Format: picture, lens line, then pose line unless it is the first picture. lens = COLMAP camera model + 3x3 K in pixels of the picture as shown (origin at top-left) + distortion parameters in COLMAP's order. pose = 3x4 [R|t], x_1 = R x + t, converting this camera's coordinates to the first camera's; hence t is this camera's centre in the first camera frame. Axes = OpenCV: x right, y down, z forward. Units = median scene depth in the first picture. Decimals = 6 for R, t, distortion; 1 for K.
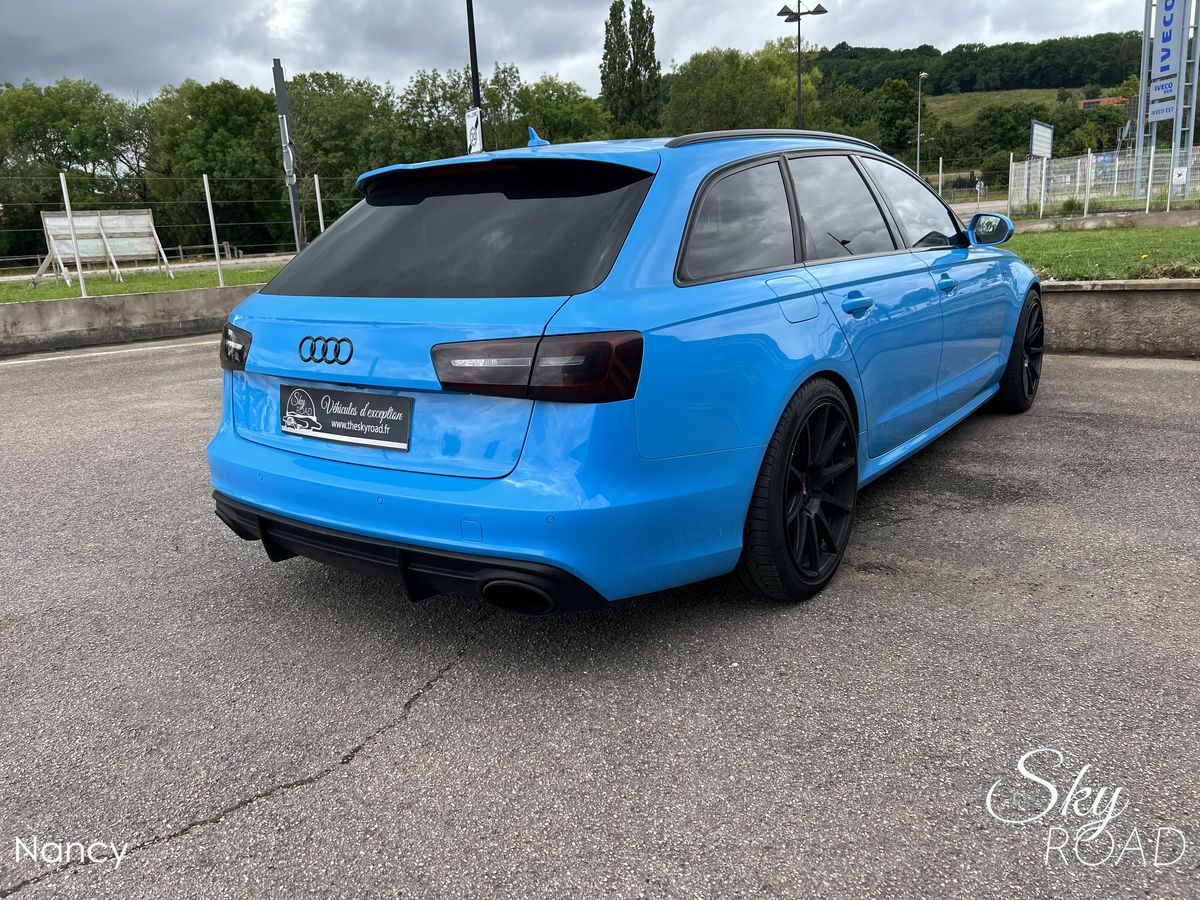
lens RADIAL K [[914.8, 0, 594.0], [0, 914.8, 459.8], [0, 0, 1]] dist [0.036393, -0.025403]
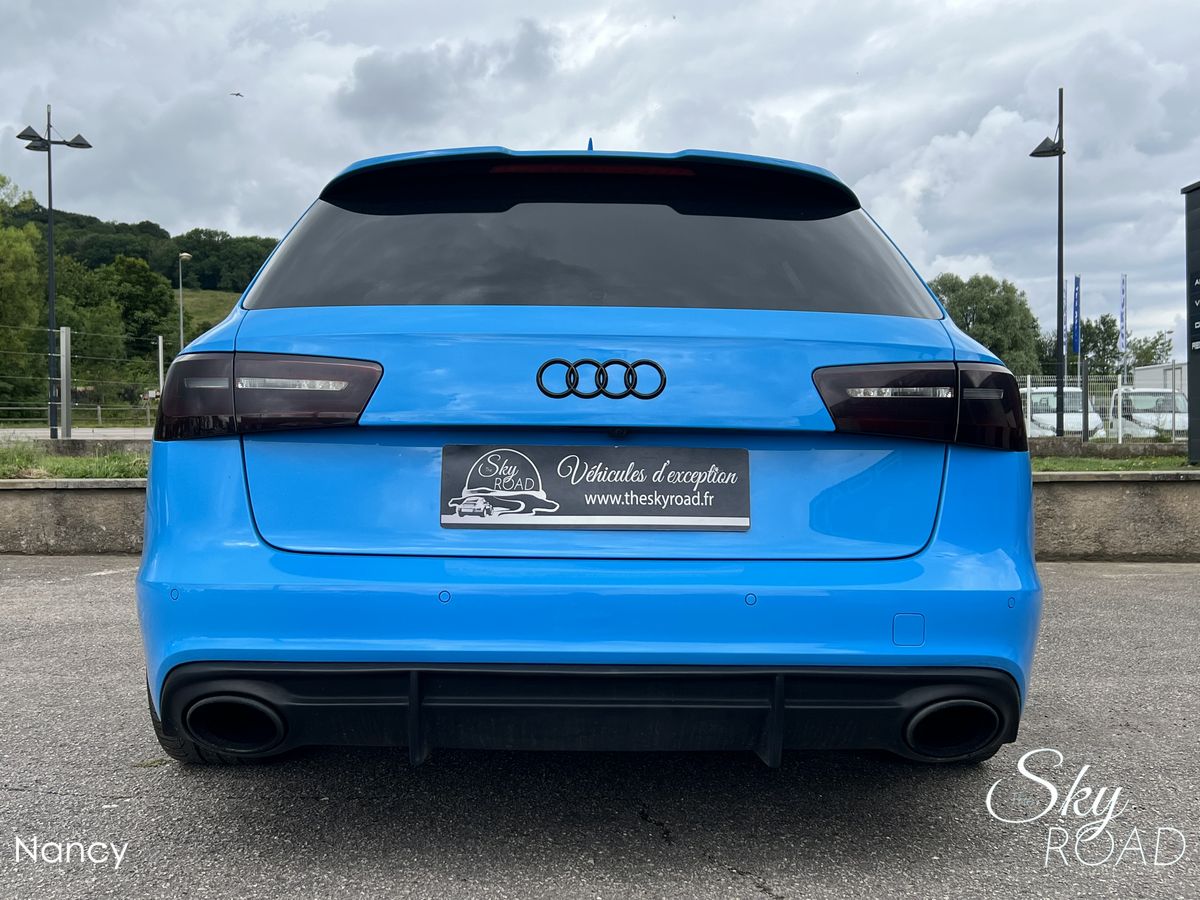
lens RADIAL K [[1356.0, 0, 595.3], [0, 1356.0, 453.1], [0, 0, 1]] dist [0.054004, -0.010524]
pose [[0.788793, 0.049378, 0.612672, -0.841845], [0.108037, 0.970112, -0.217280, 0.130096], [-0.605089, 0.237580, 0.759883, 0.290433]]
